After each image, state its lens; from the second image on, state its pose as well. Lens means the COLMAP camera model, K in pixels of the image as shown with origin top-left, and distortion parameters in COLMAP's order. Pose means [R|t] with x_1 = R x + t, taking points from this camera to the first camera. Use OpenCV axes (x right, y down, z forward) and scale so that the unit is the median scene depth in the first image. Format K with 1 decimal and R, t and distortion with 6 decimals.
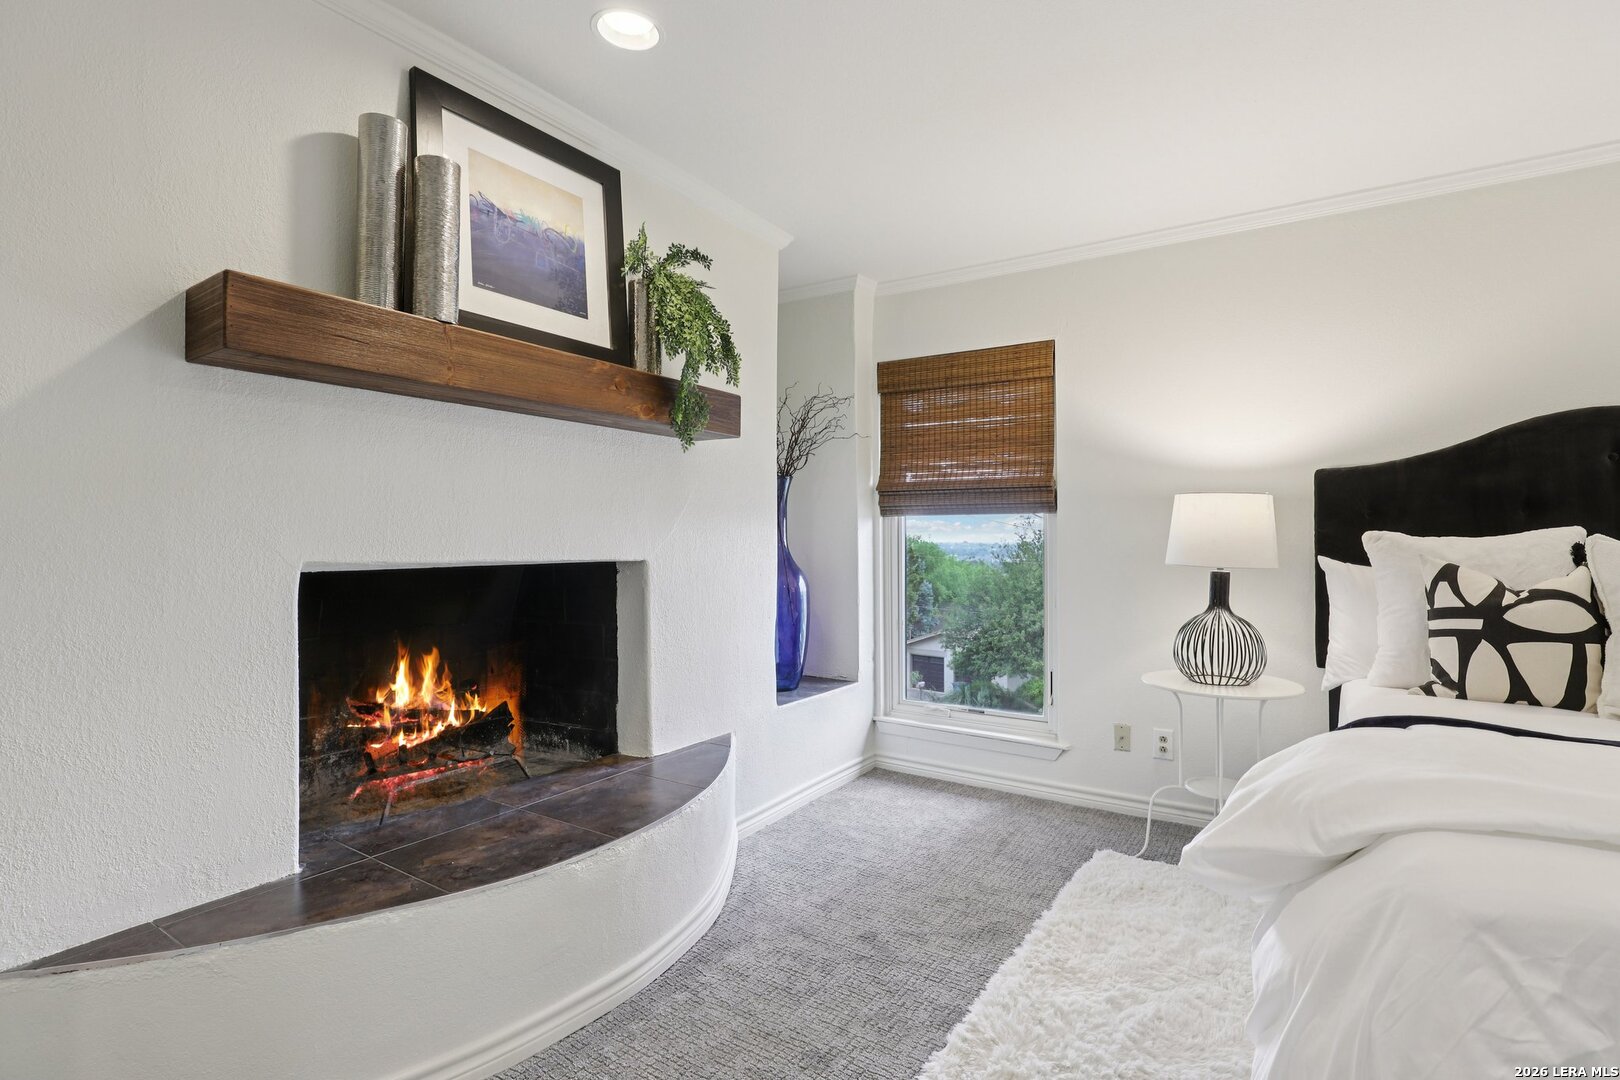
lens RADIAL K [[771.2, 0, 823.8], [0, 771.2, 526.8], [0, 0, 1]] dist [-0.026718, -0.000720]
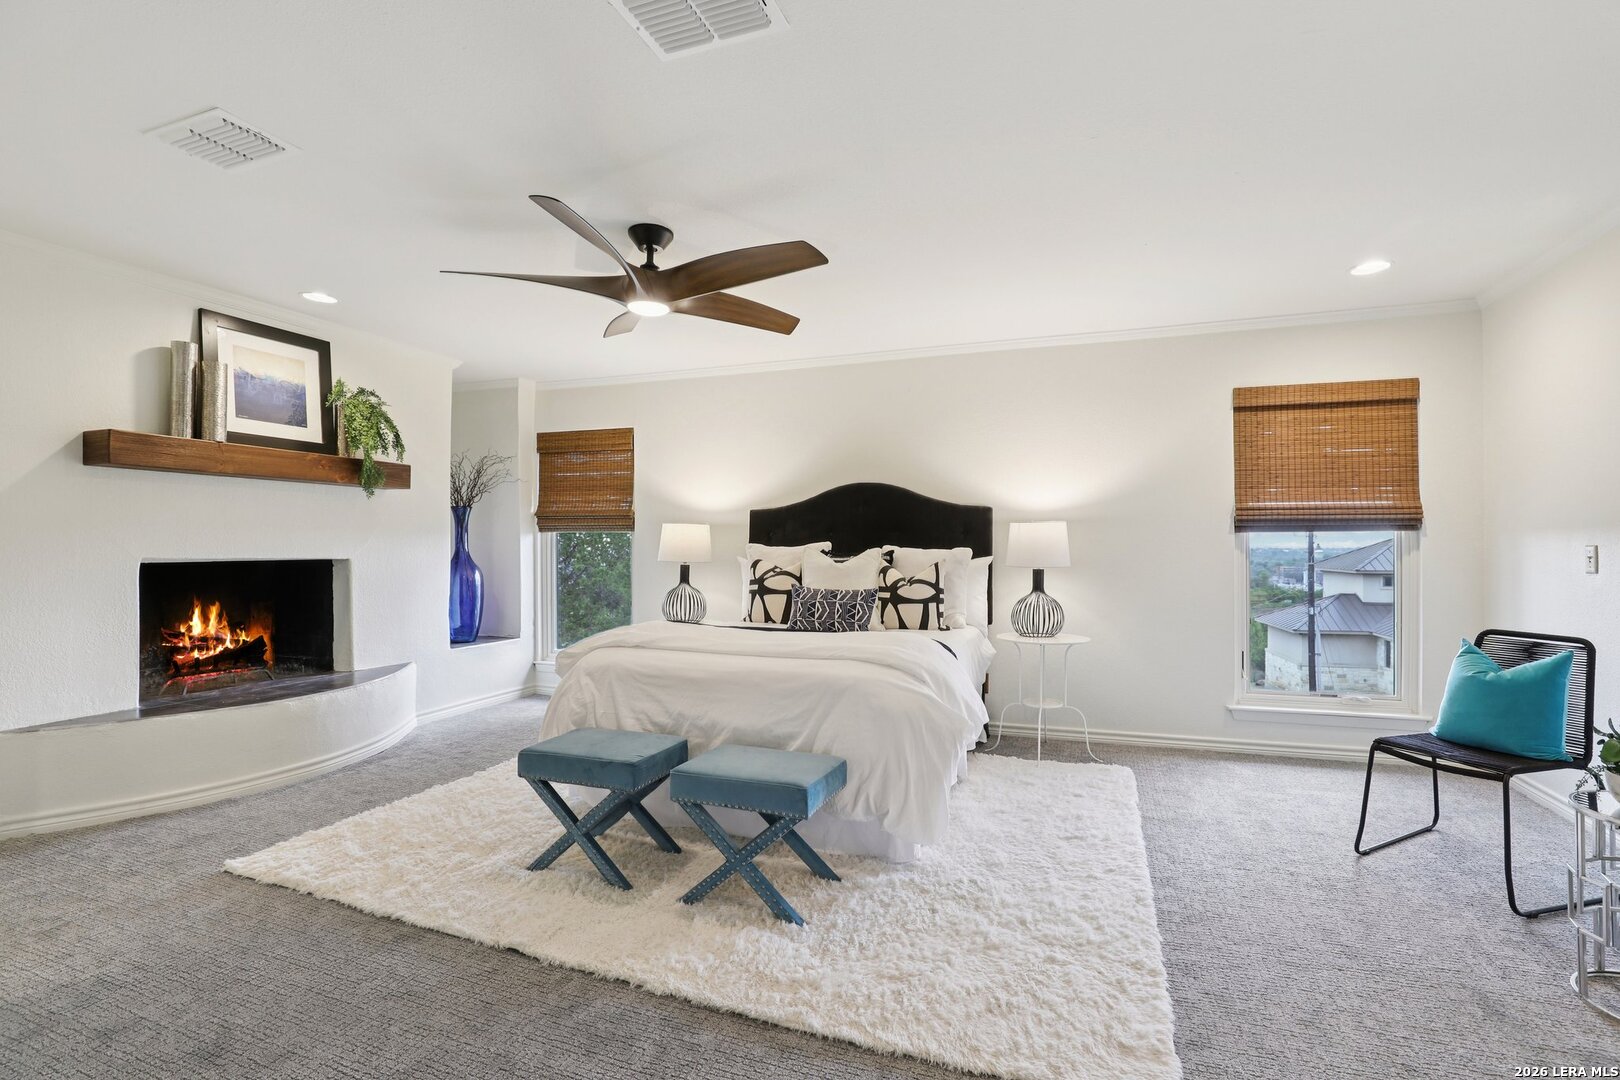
lens RADIAL K [[753.9, 0, 827.6], [0, 753.9, 547.4], [0, 0, 1]] dist [-0.036500, 0.006188]
pose [[0.977667, 0.003187, 0.210137, 0.510655], [-0.006702, 0.999849, 0.016016, -0.016589], [-0.210055, -0.017067, 0.977541, -0.953970]]
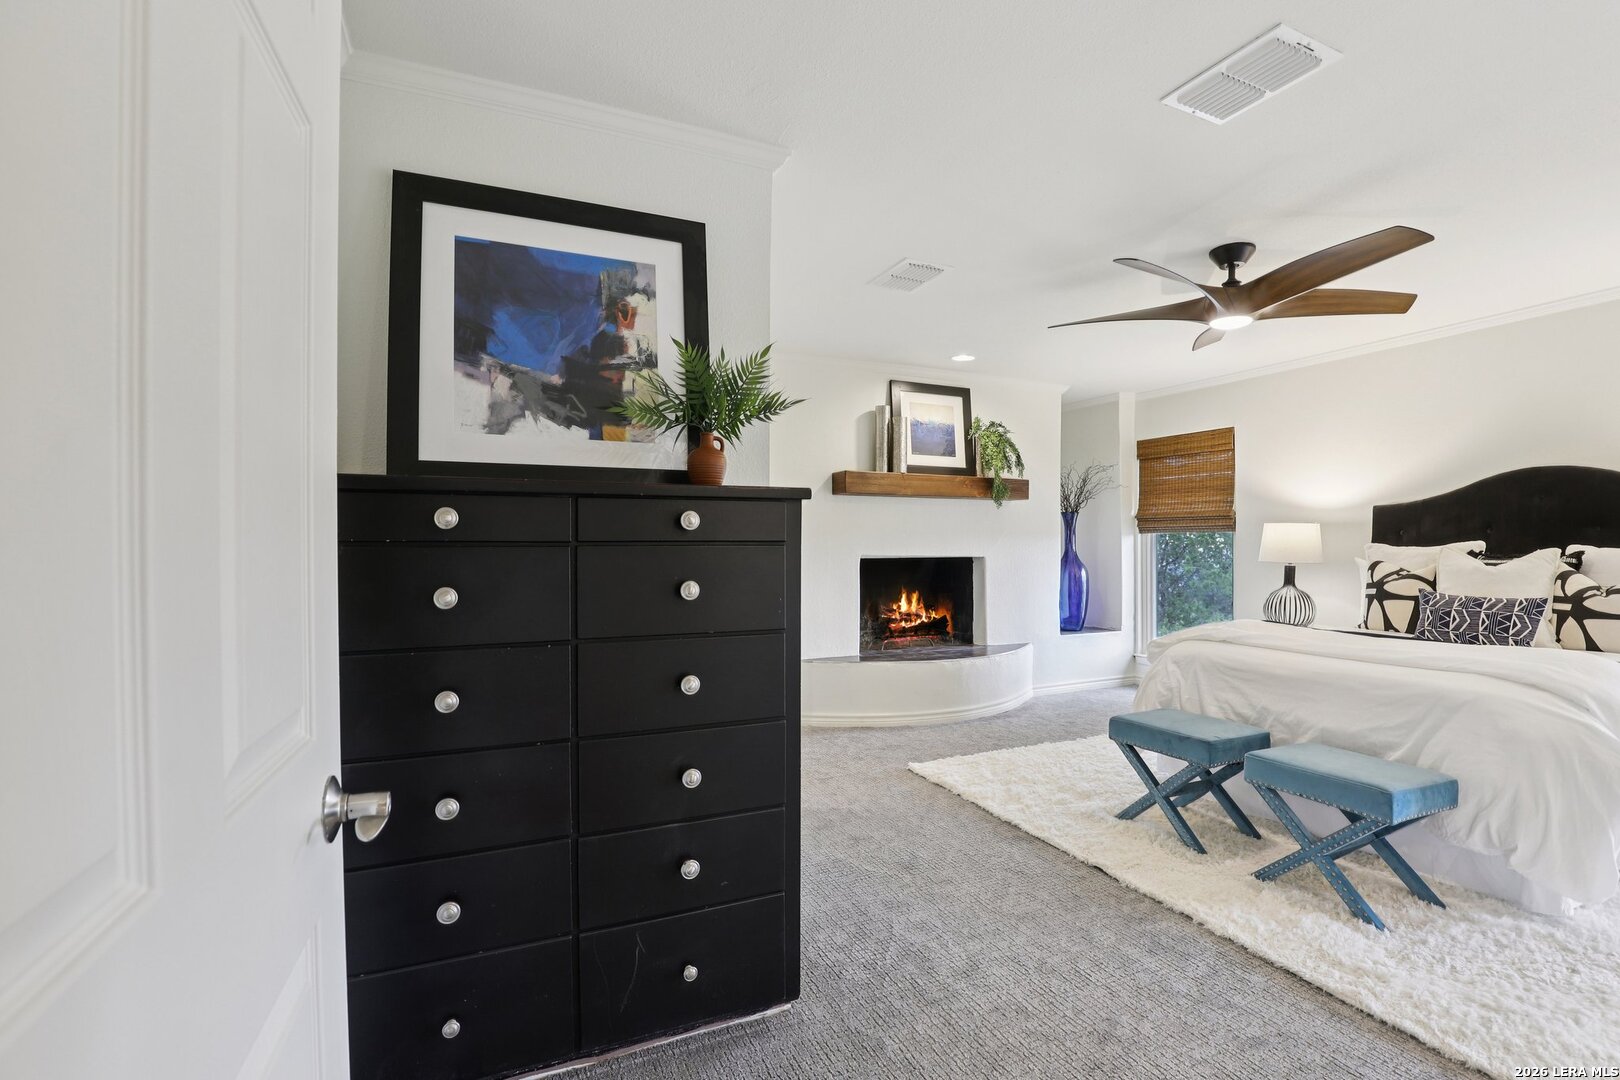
lens RADIAL K [[753.9, 0, 814.5], [0, 753.9, 551.0], [0, 0, 1]] dist [-0.036500, 0.006188]
pose [[0.837786, 0.004014, -0.545984, 0.580024], [0.007919, 0.999778, 0.019502, -0.019983], [0.545941, -0.020663, 0.837569, -1.167594]]
